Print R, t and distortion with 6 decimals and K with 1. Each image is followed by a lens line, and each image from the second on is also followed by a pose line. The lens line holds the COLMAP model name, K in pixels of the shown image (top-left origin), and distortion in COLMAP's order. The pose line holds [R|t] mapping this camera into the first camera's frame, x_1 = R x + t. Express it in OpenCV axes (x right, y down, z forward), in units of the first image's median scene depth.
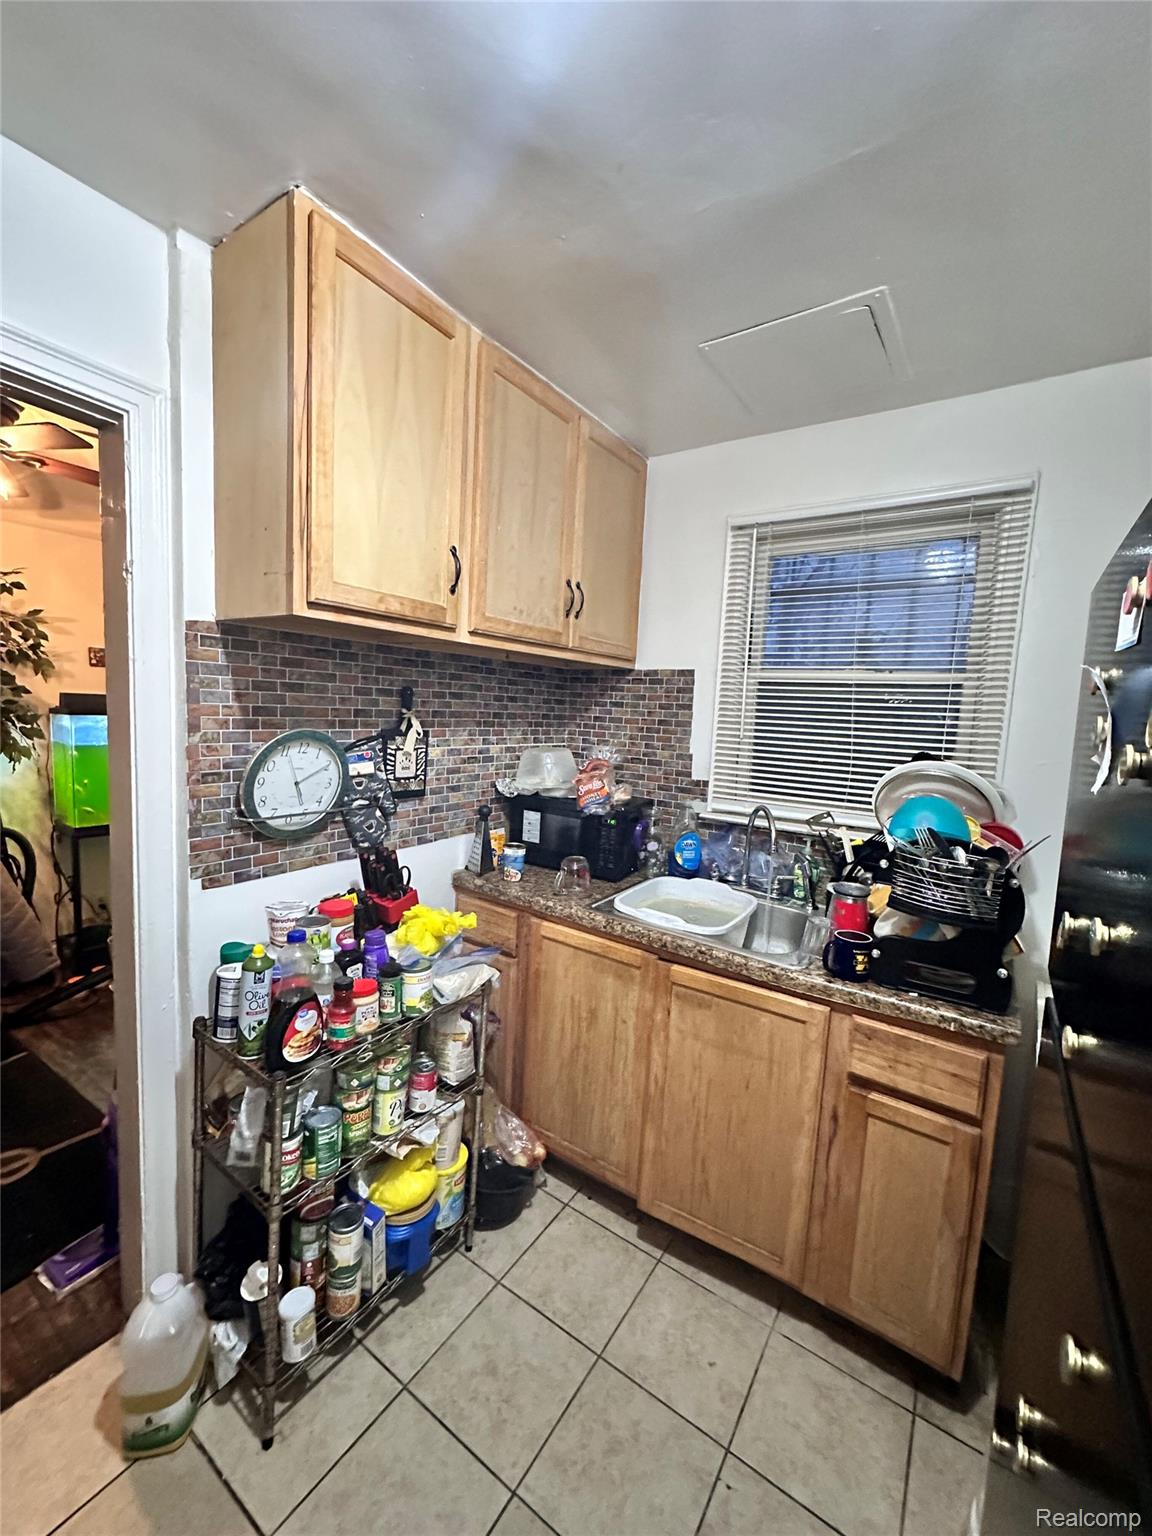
lens RADIAL K [[617.0, 0, 573.2], [0, 617.0, 767.5], [0, 0, 1]] dist [-0.002412, 0.001020]
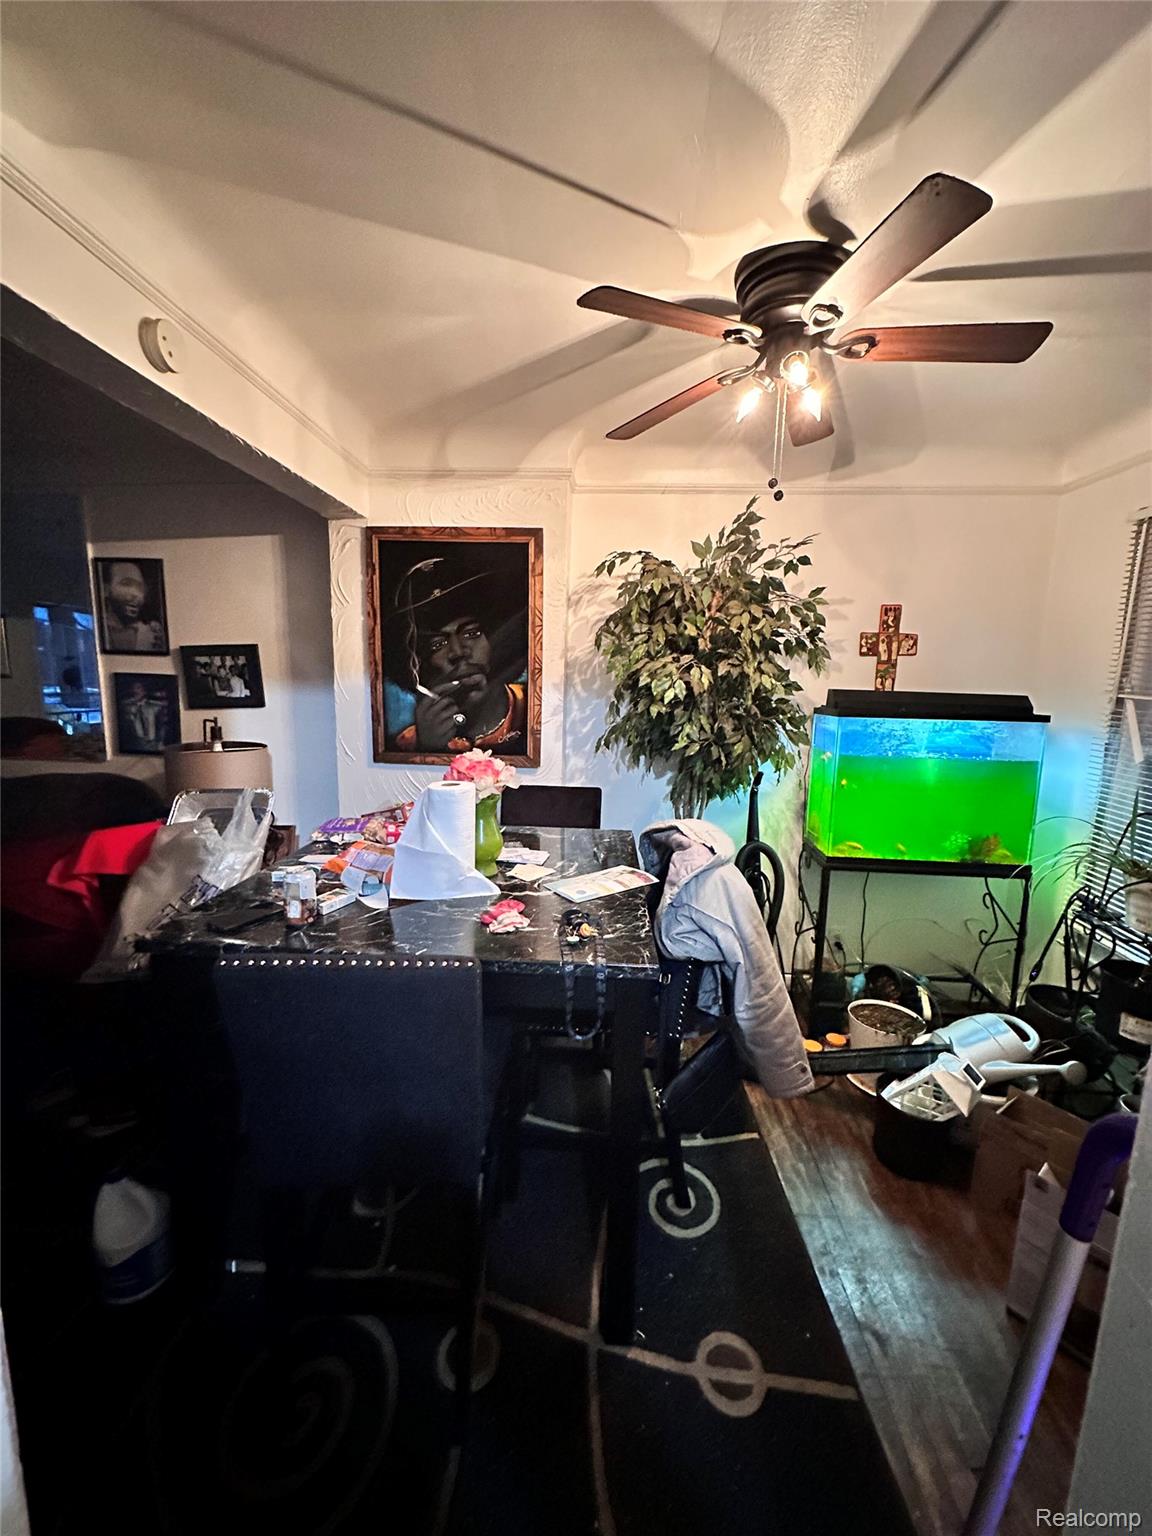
lens RADIAL K [[617.0, 0, 572.2], [0, 617.0, 767.9], [0, 0, 1]] dist [-0.002412, 0.001020]
pose [[0.514979, 0.093116, -0.852130, -0.295902], [-0.084369, 0.994762, 0.057714, -0.035165], [0.853041, 0.042172, 0.520138, 0.281648]]
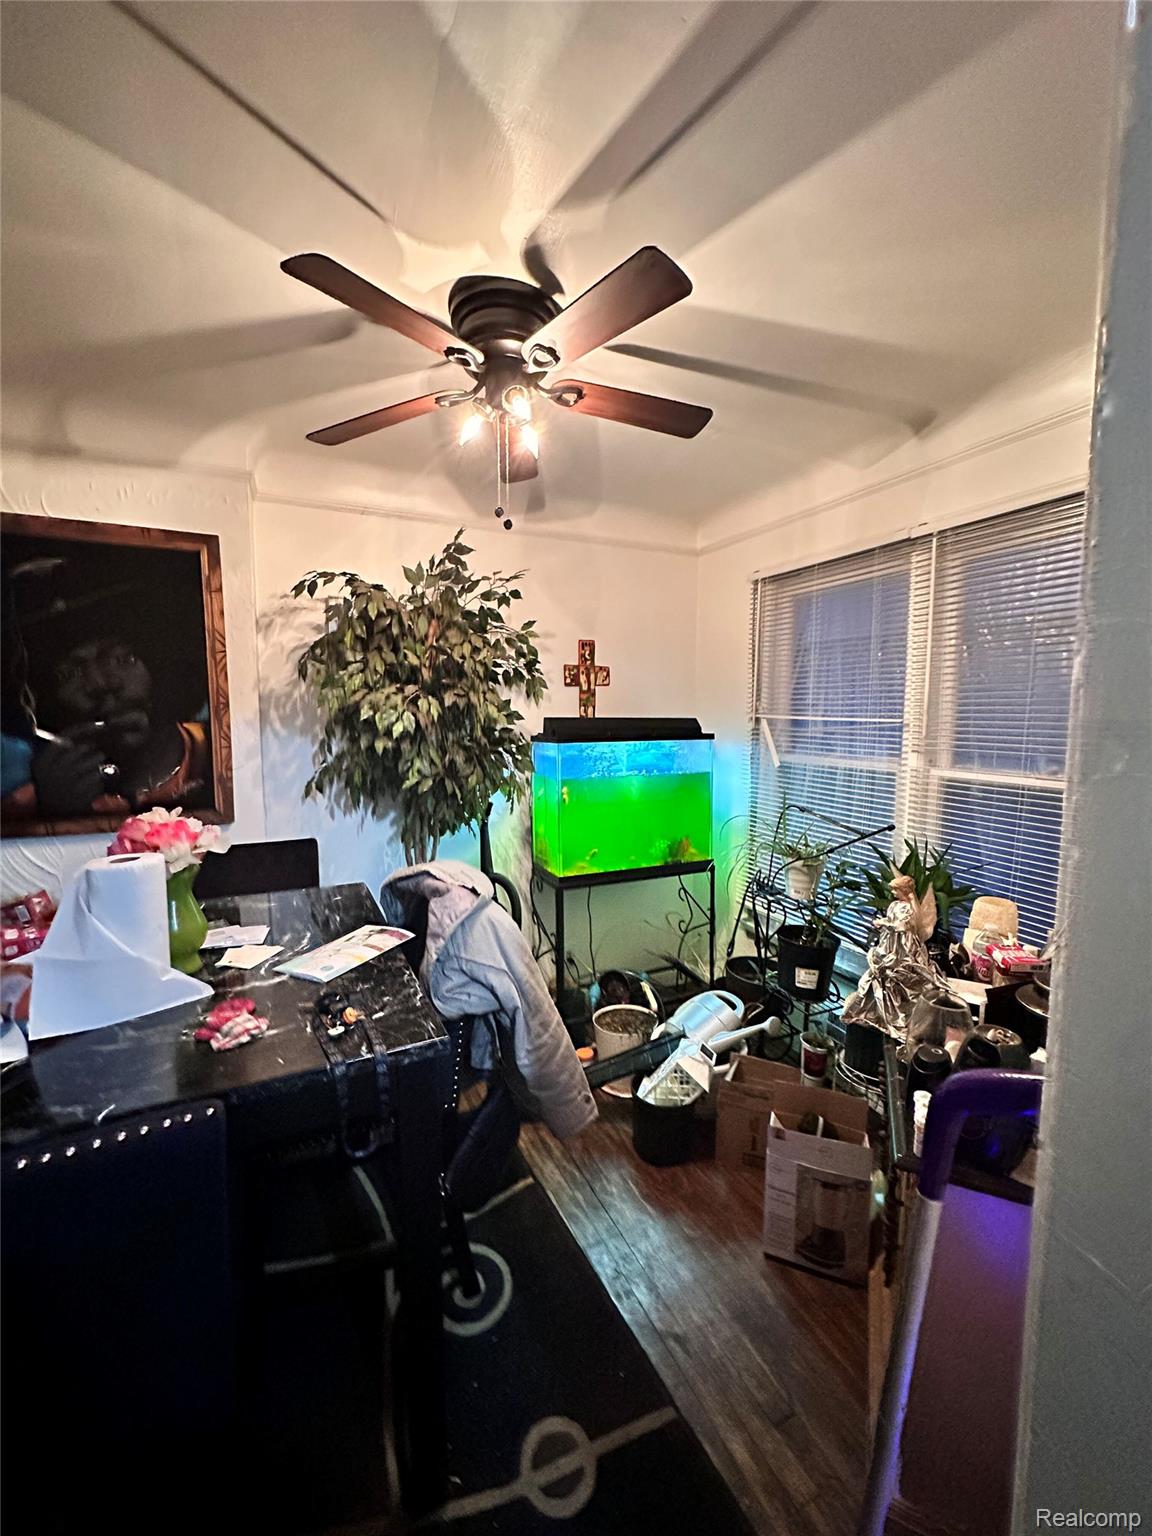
lens RADIAL K [[617.0, 0, 577.6], [0, 617.0, 767.8], [0, 0, 1]] dist [-0.002412, 0.001020]
pose [[0.864923, -0.003602, -0.501892, -0.357932], [-0.007583, 0.999766, -0.020244, -0.033664], [0.501848, 0.021315, 0.864693, 0.276061]]
